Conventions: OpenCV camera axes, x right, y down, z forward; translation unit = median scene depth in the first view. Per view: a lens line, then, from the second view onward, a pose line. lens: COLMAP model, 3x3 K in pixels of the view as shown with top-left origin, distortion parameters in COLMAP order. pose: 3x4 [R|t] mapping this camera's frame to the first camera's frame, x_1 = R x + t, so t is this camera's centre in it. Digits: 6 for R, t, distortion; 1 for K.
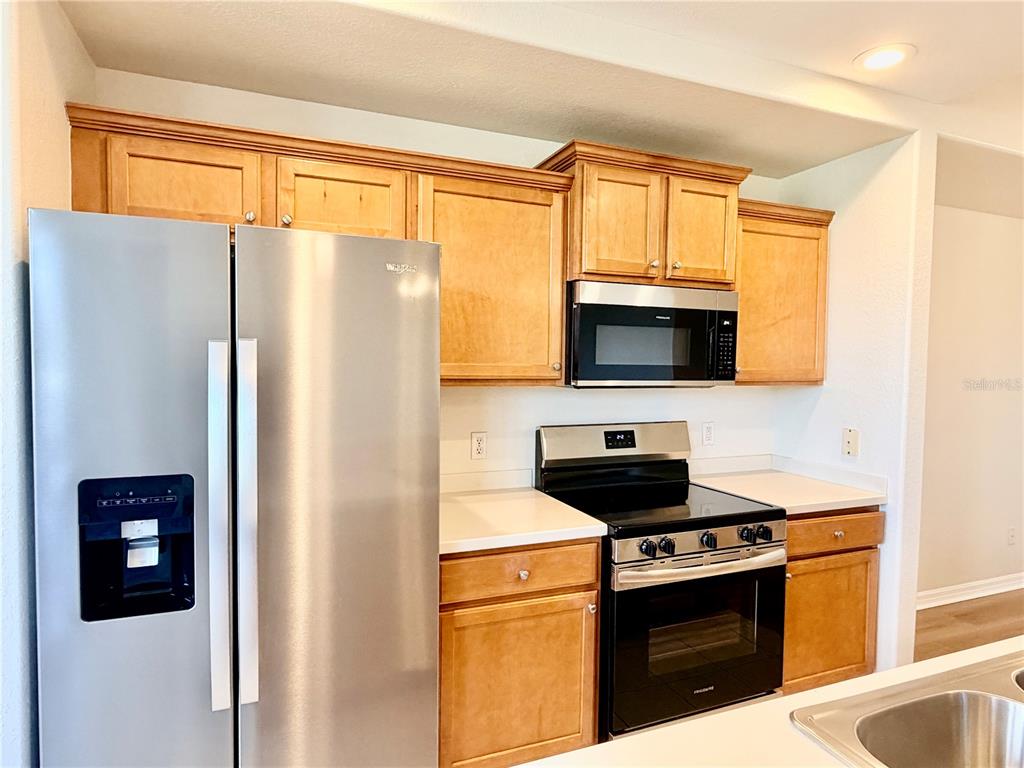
lens RADIAL K [[594.1, 0, 508.4], [0, 594.1, 383.6], [0, 0, 1]] dist [0.003541, 0.000605]
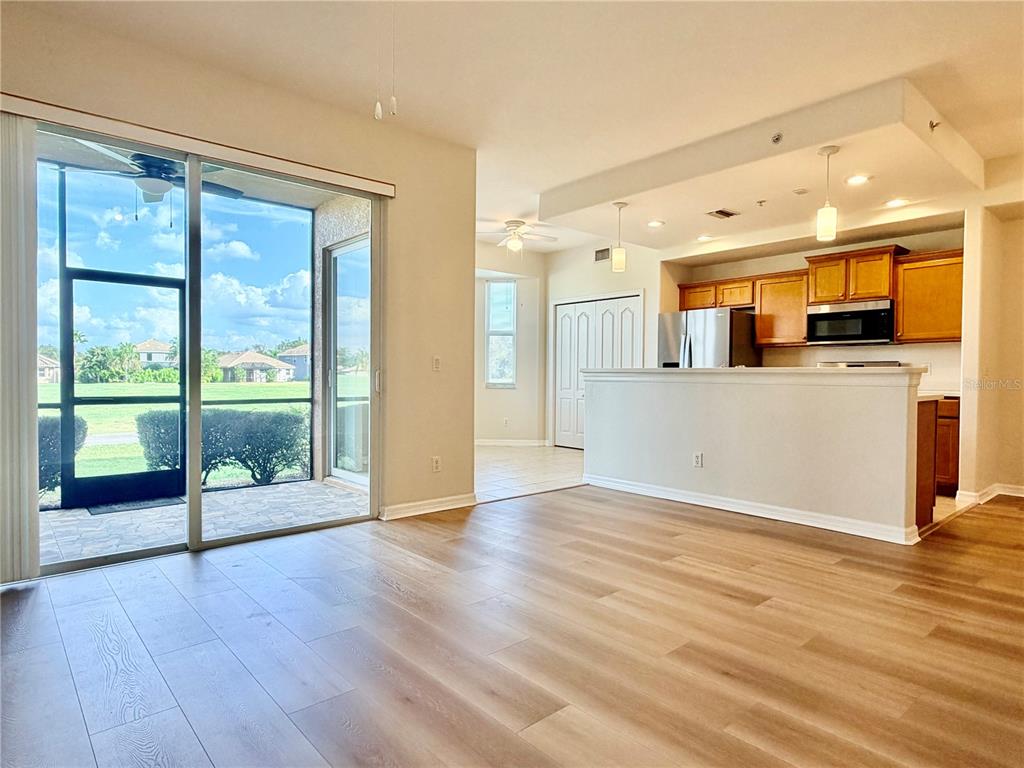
lens RADIAL K [[594.1, 0, 513.4], [0, 594.1, 382.6], [0, 0, 1]] dist [0.003541, 0.000605]
pose [[0.332779, 0.002388, -0.943002, 2.207535], [-0.035970, 0.999301, -0.010163, 0.251782], [0.942319, 0.037302, 0.332632, -1.163091]]
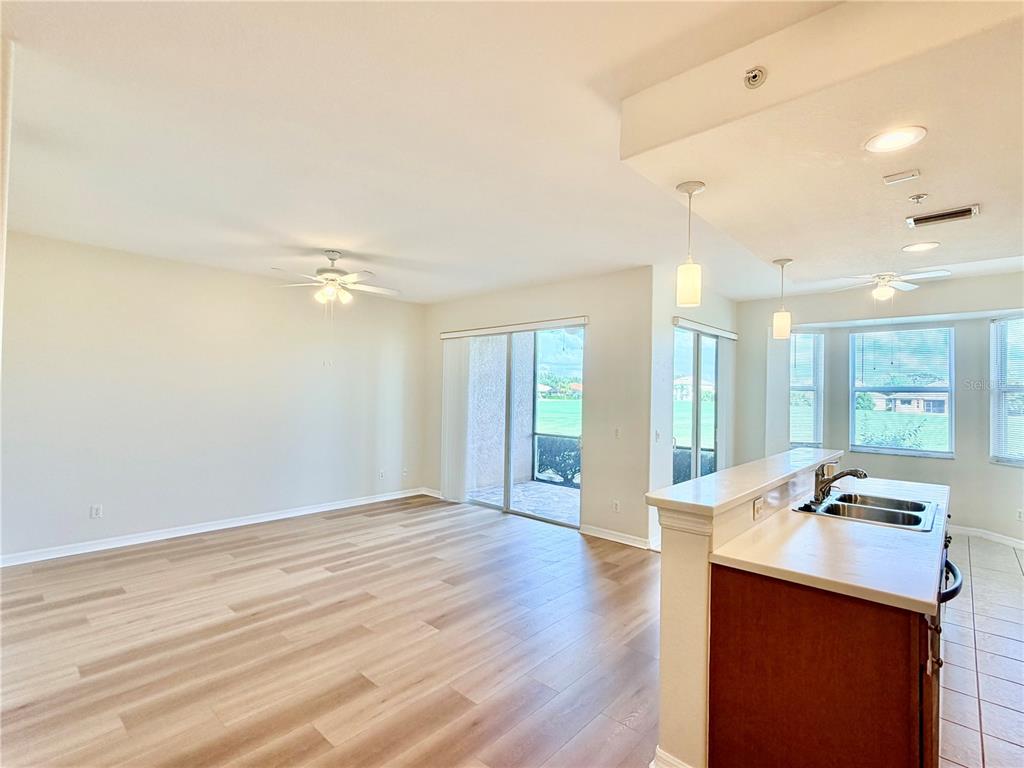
lens RADIAL K [[487.0, 0, 512.6], [0, 487.0, 382.3], [0, 0, 1]] dist [0.002059, -0.000512]
pose [[-0.899705, -0.039075, -0.434745, 1.673176], [-0.045603, 0.998949, 0.004590, -0.035873], [0.434109, 0.023956, -0.900542, 1.017755]]
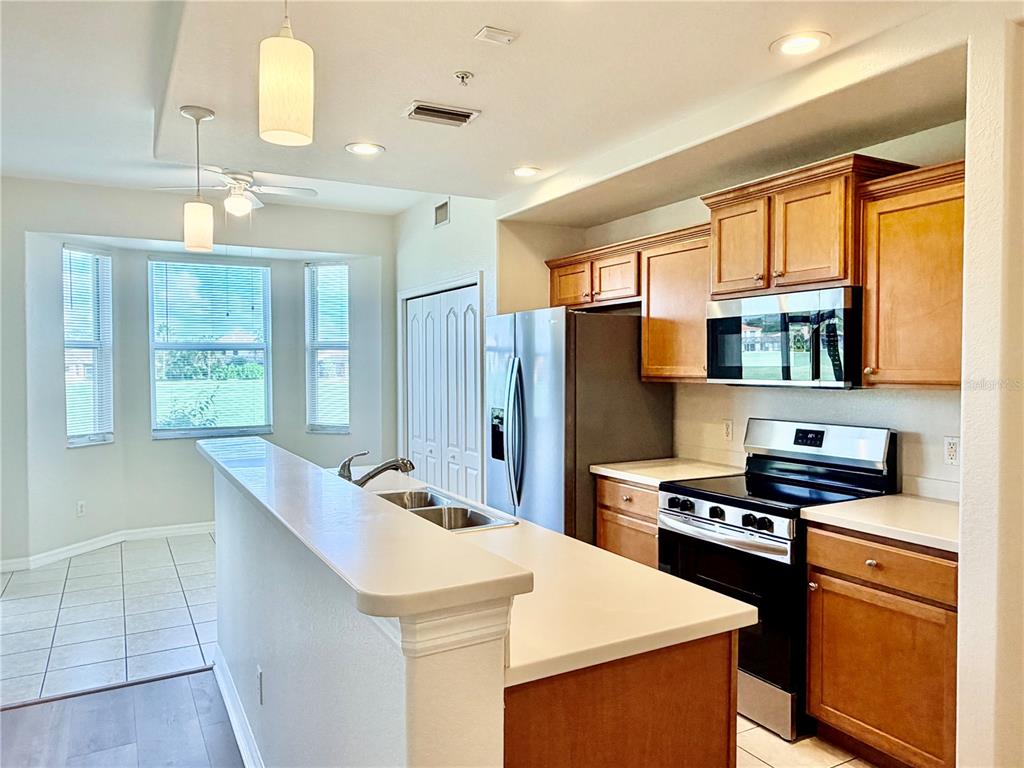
lens RADIAL K [[721.3, 0, 511.0], [0, 721.3, 383.9], [0, 0, 1]] dist [-0.003528, 0.004761]
pose [[0.124877, 0.013688, -0.992078, 1.583267], [-0.029701, 0.999508, 0.010052, 0.002712], [0.991728, 0.028210, 0.125222, 0.369836]]
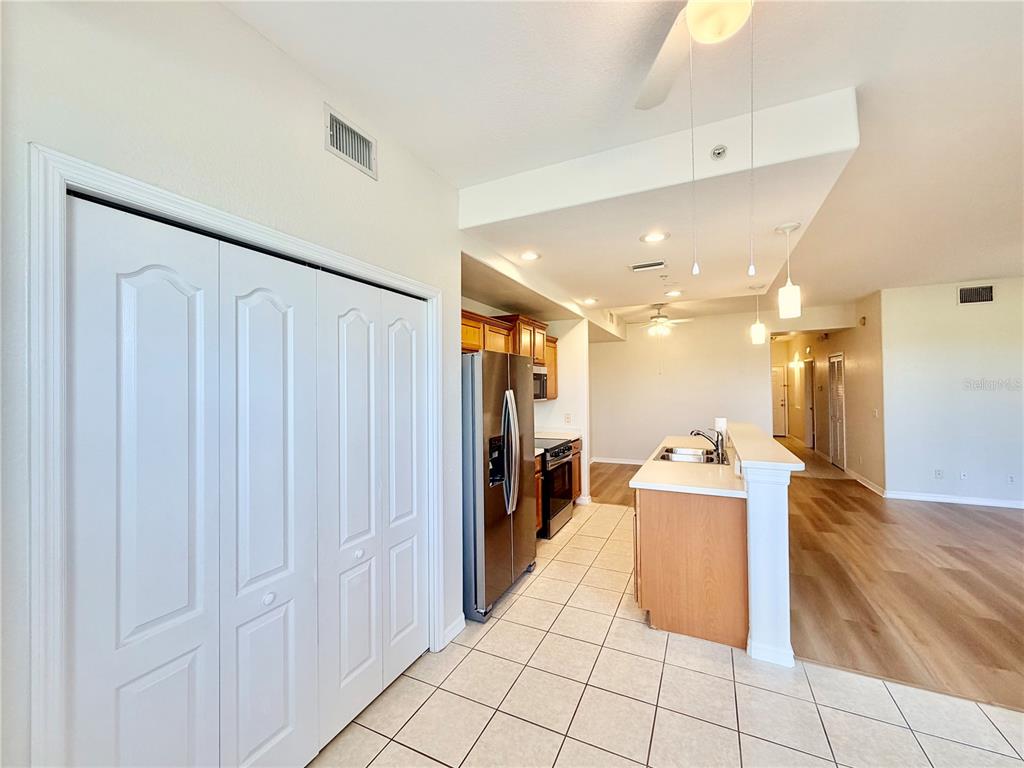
lens RADIAL K [[405.2, 0, 510.6], [0, 405.2, 382.6], [0, 0, 1]] dist [-0.000270, 0.000227]
pose [[0.741814, -0.011348, 0.670510, -1.148481], [0.044238, 0.998507, -0.032043, -0.028616], [-0.669145, 0.053431, 0.741208, -0.345554]]
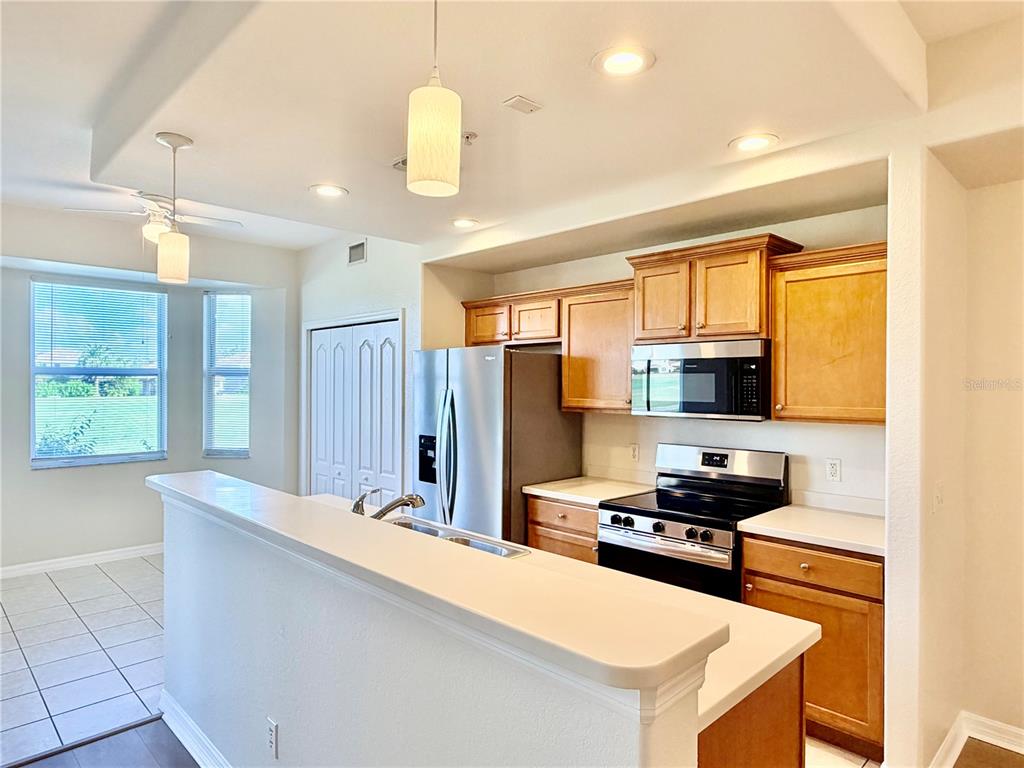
lens RADIAL K [[622.7, 0, 510.0], [0, 622.7, 383.0], [0, 0, 1]] dist [0.002627, -0.000566]
pose [[0.383646, -0.012492, -0.923396, 1.438195], [-0.032273, 0.999116, -0.026925, -0.022982], [0.922916, 0.040130, 0.382903, 0.094138]]
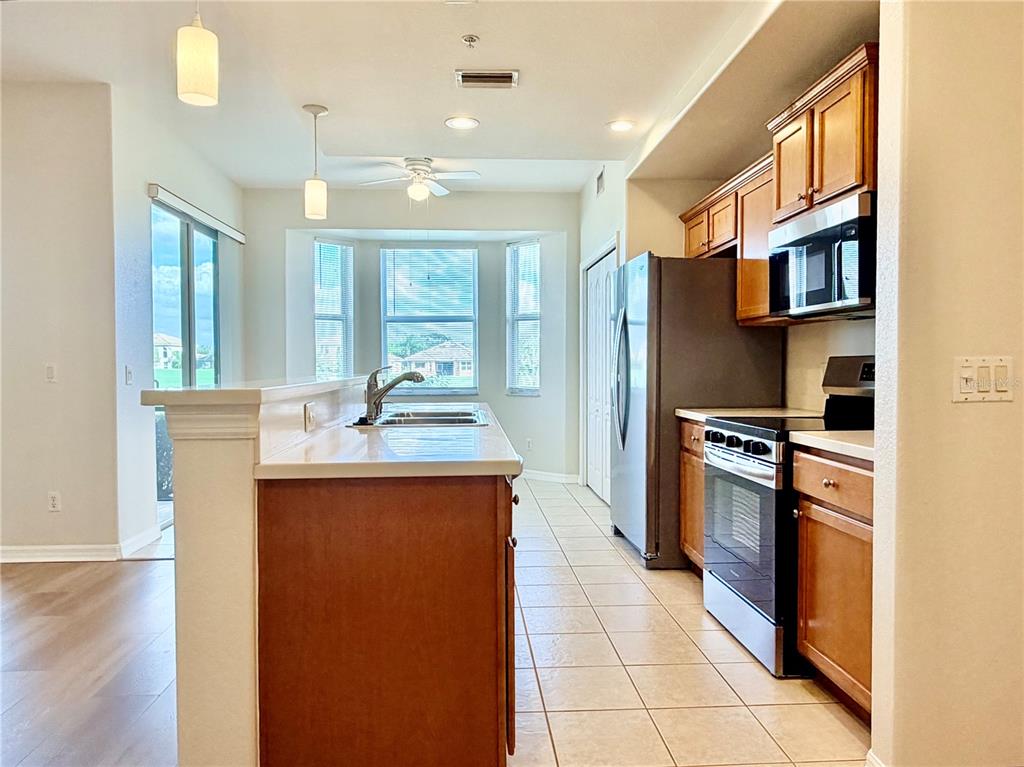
lens RADIAL K [[712.5, 0, 509.3], [0, 712.5, 385.9], [0, 0, 1]] dist [0.009168, -0.009143]
pose [[-0.310668, 0.016912, -0.950368, 1.655771], [-0.034688, 0.998974, 0.029116, 0.118714], [0.949885, 0.042012, -0.309763, 0.929730]]
